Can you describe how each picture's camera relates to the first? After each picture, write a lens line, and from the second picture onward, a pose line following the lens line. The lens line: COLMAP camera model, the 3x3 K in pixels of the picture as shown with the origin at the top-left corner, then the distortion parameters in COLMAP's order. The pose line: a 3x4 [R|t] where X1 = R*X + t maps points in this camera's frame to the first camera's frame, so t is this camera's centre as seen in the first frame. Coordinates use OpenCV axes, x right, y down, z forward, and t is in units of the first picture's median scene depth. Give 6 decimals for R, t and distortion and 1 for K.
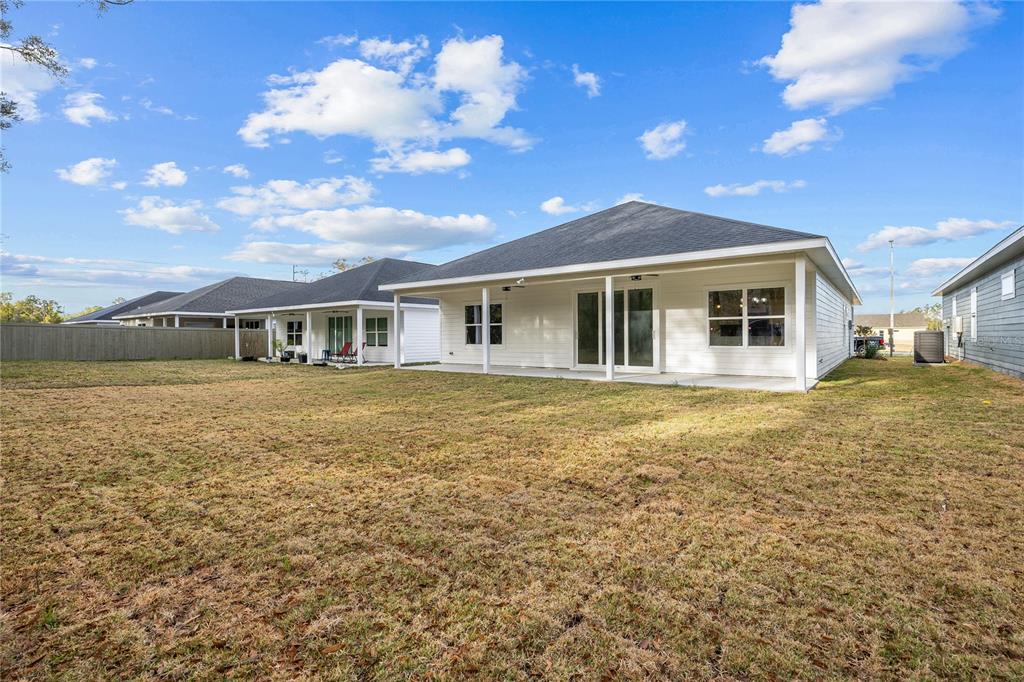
lens RADIAL K [[487.9, 0, 512.0], [0, 487.9, 341.0], [0, 0, 1]] dist [0.034920, -0.000062]
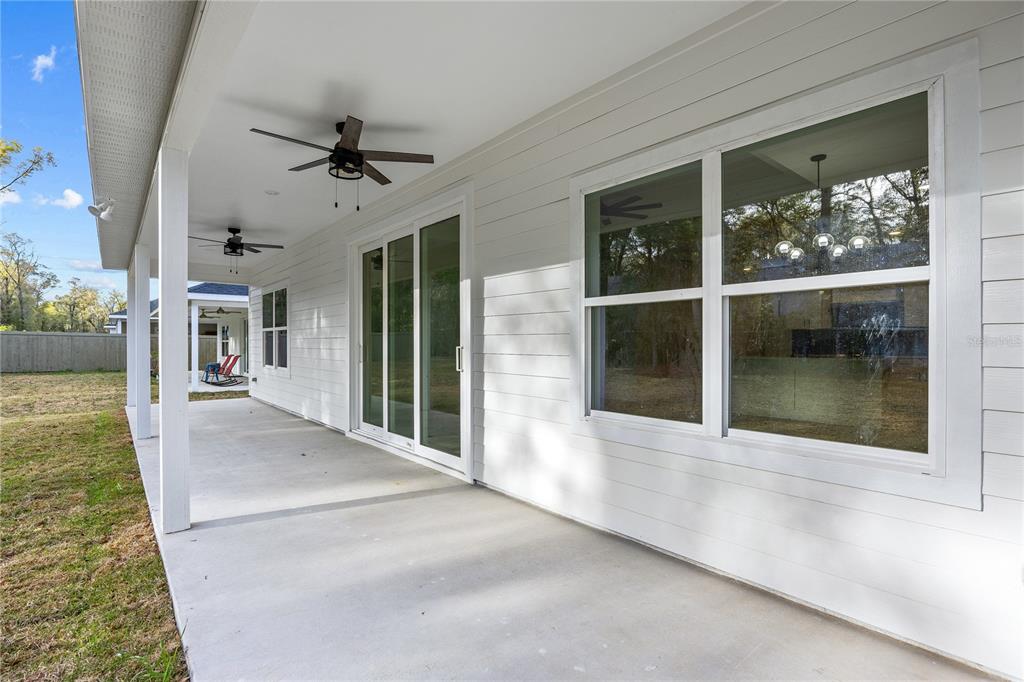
lens RADIAL K [[487.9, 0, 512.0], [0, 487.9, 341.0], [0, 0, 1]] dist [0.034920, -0.000062]
pose [[0.976382, 0.008604, -0.215882, 0.377896], [-0.012677, 0.999767, -0.017489, -0.018257], [0.215681, 0.019813, 0.976263, 0.672606]]
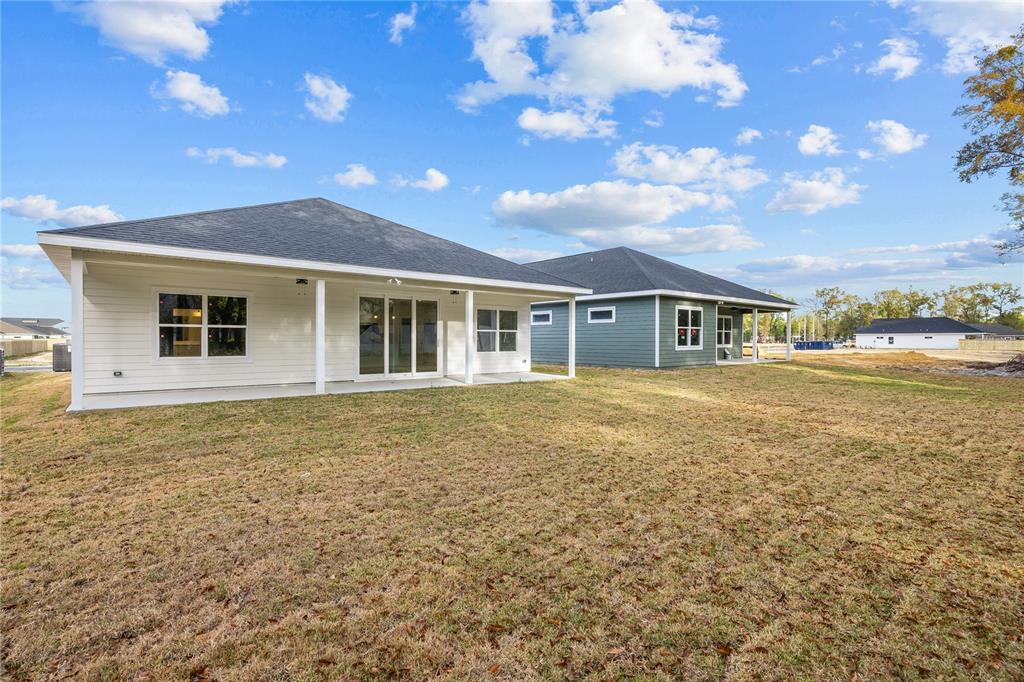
lens RADIAL K [[487.9, 0, 512.0], [0, 487.9, 341.0], [0, 0, 1]] dist [0.034920, -0.000062]
pose [[0.248761, 0.011118, 0.968501, -0.728454], [0.010410, 0.999846, -0.014151, 0.000103], [-0.968509, 0.013602, 0.248607, 0.538829]]
